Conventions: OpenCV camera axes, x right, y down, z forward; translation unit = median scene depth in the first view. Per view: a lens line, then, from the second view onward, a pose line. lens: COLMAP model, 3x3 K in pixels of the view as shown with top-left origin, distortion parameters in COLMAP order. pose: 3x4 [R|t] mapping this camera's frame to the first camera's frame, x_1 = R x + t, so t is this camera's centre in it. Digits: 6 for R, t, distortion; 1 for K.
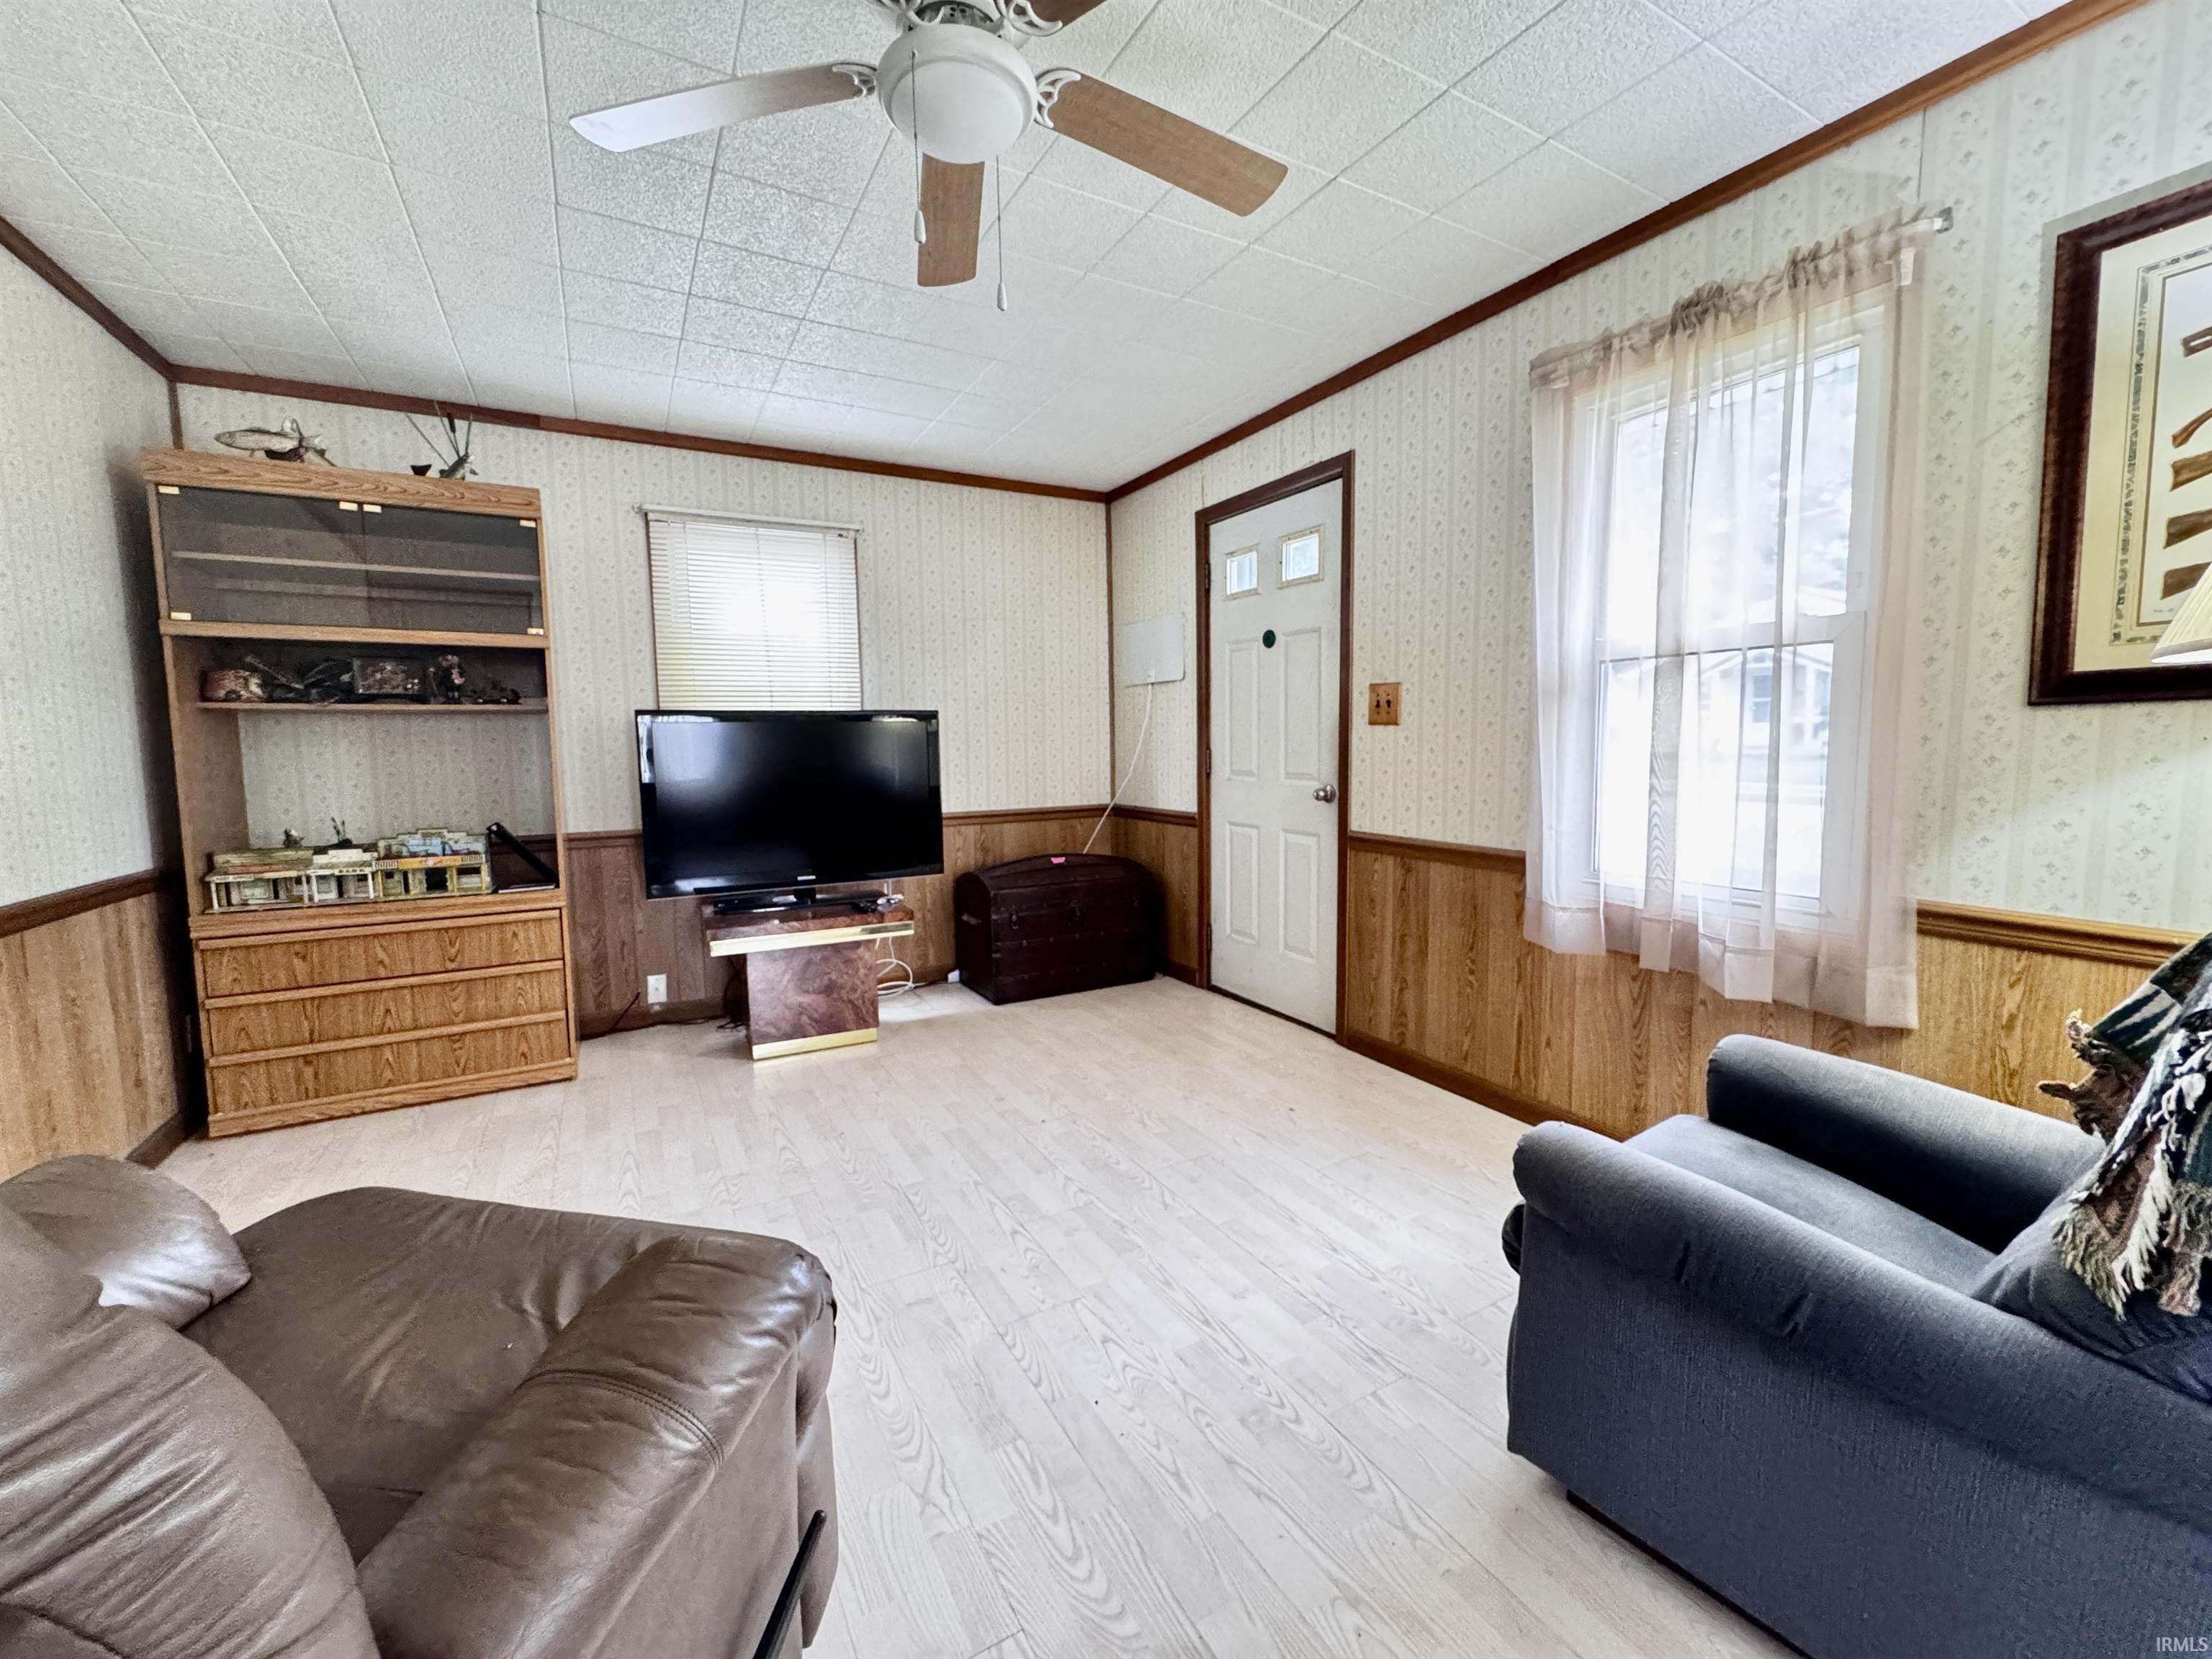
lens RADIAL K [[886.4, 0, 1097.6], [0, 886.4, 825.0], [0, 0, 1]] dist [-0.000717, -0.000071]
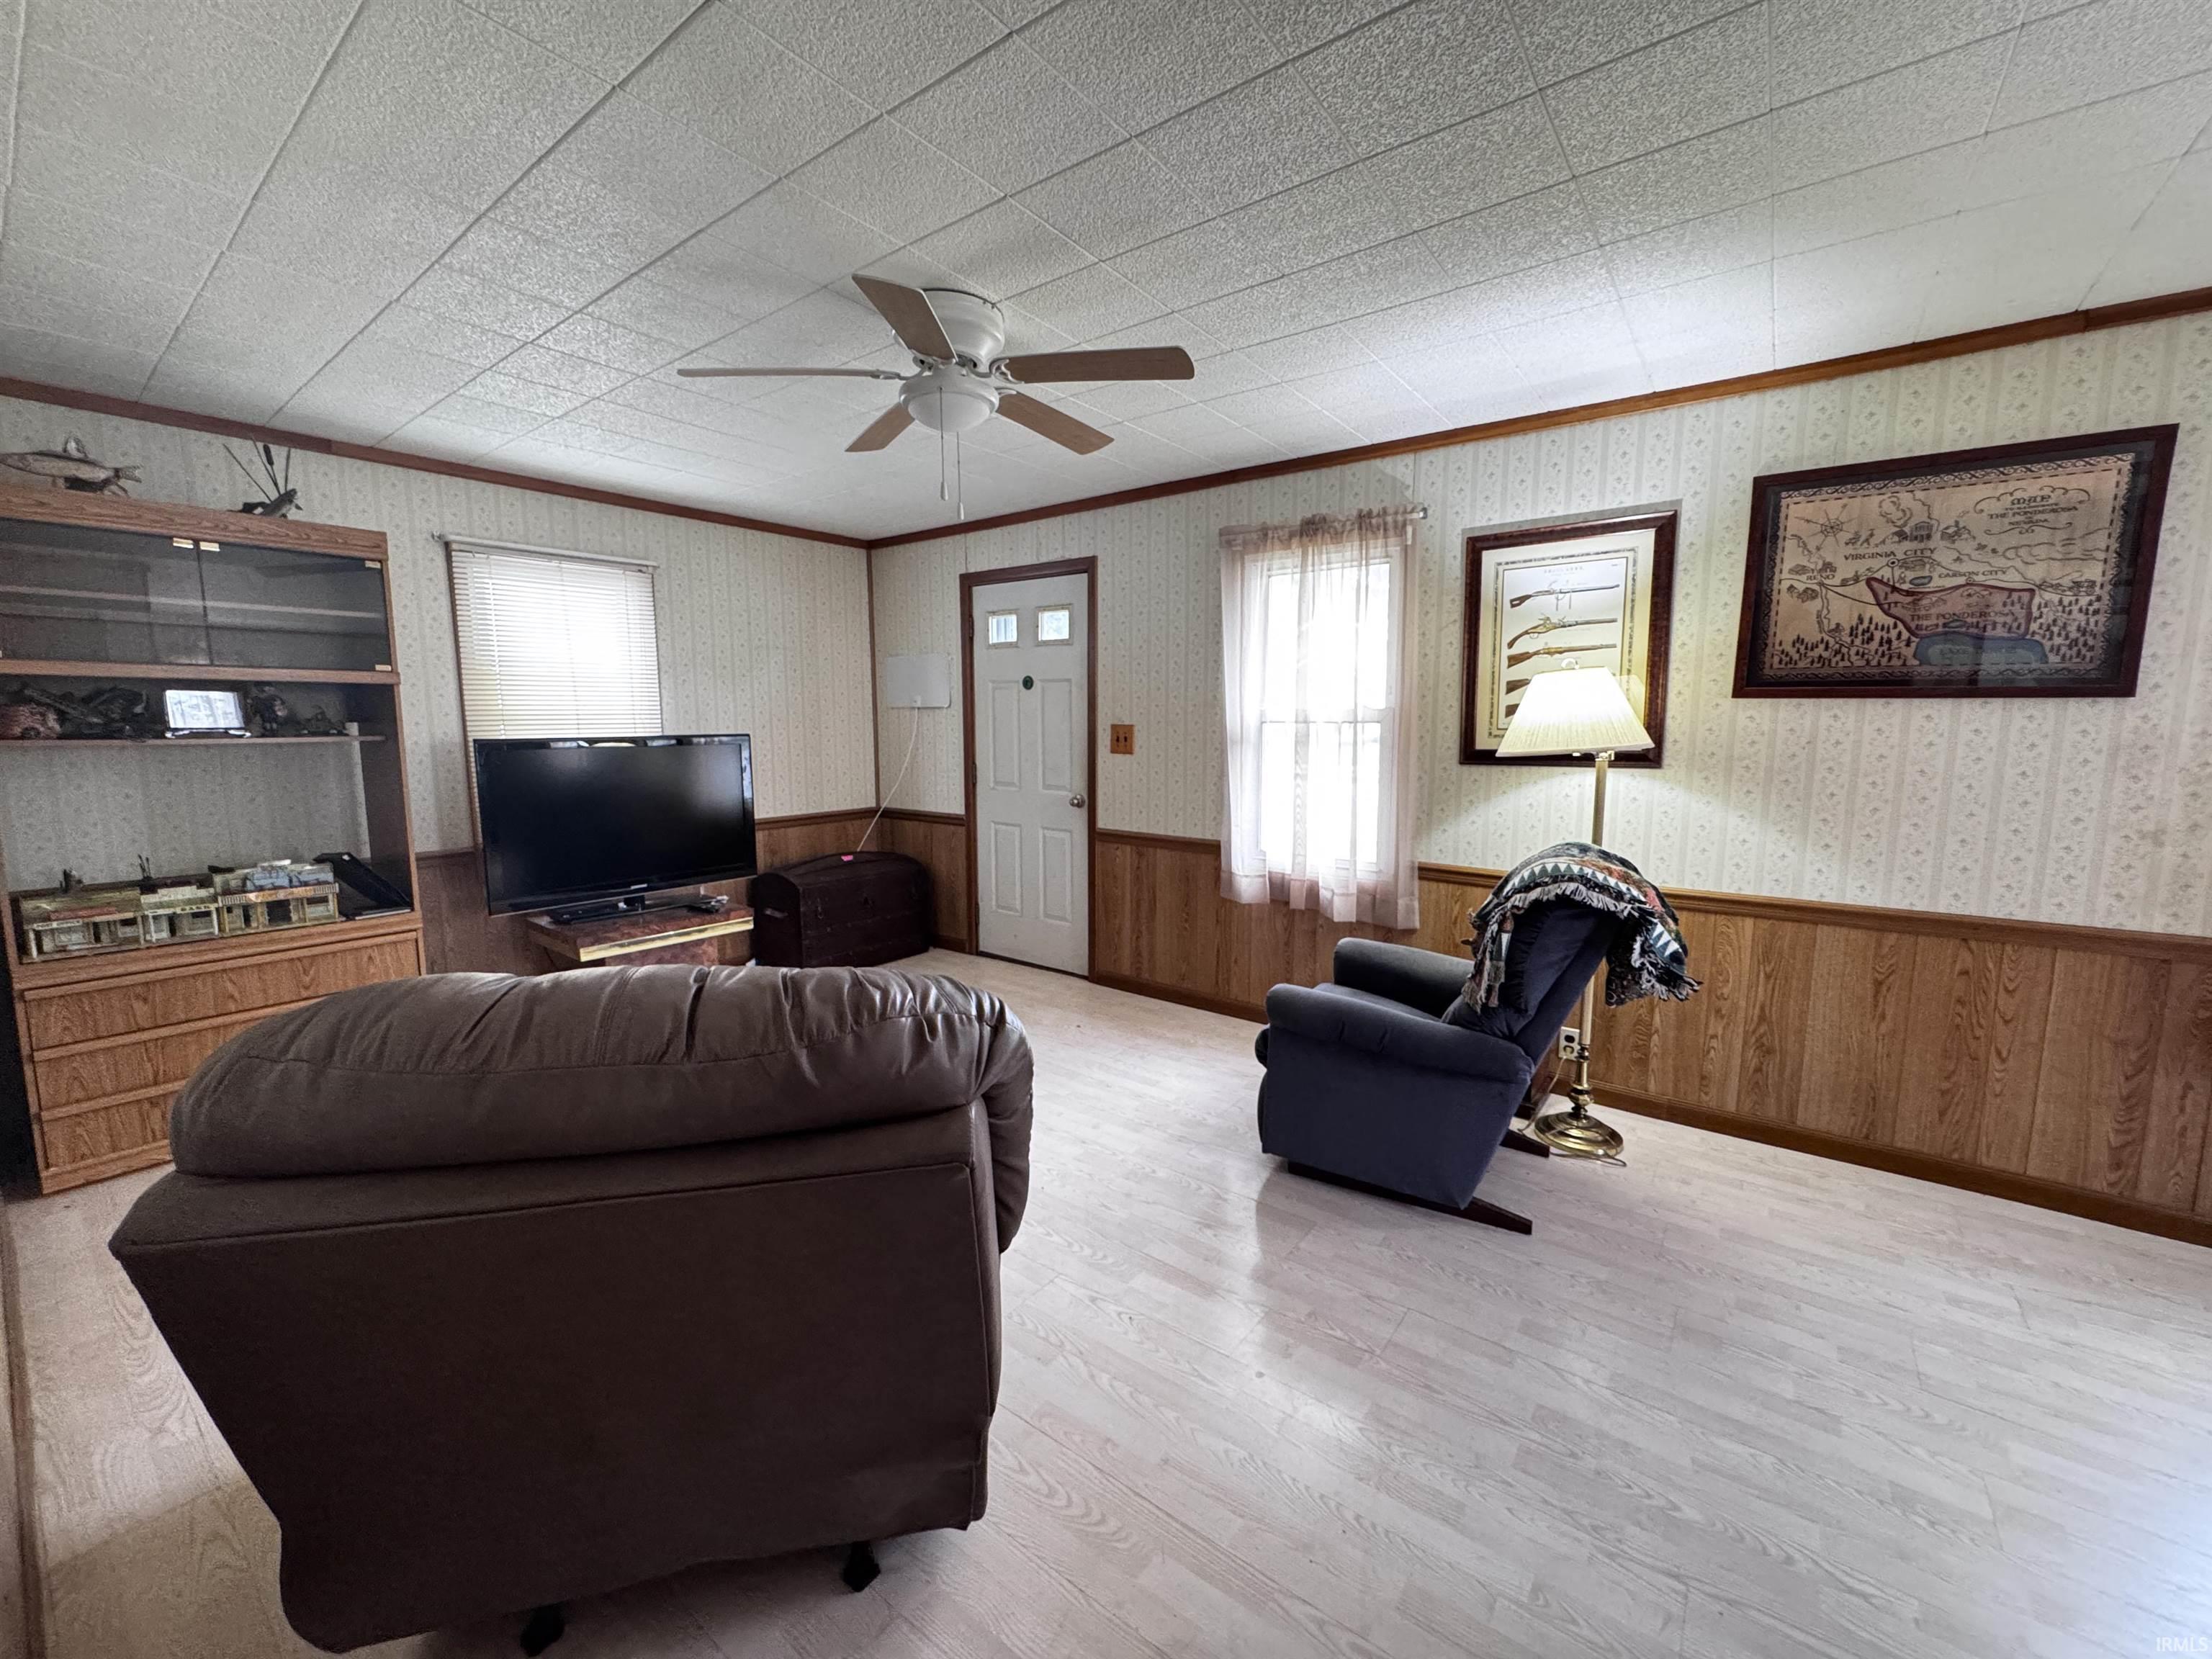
lens RADIAL K [[886.4, 0, 1091.9], [0, 886.4, 826.1], [0, 0, 1]] dist [-0.000717, -0.000071]
pose [[0.920696, -0.036635, 0.388557, -0.296195], [0.026678, 0.999164, 0.030991, -0.044872], [-0.389367, -0.018168, 0.920903, -0.310865]]
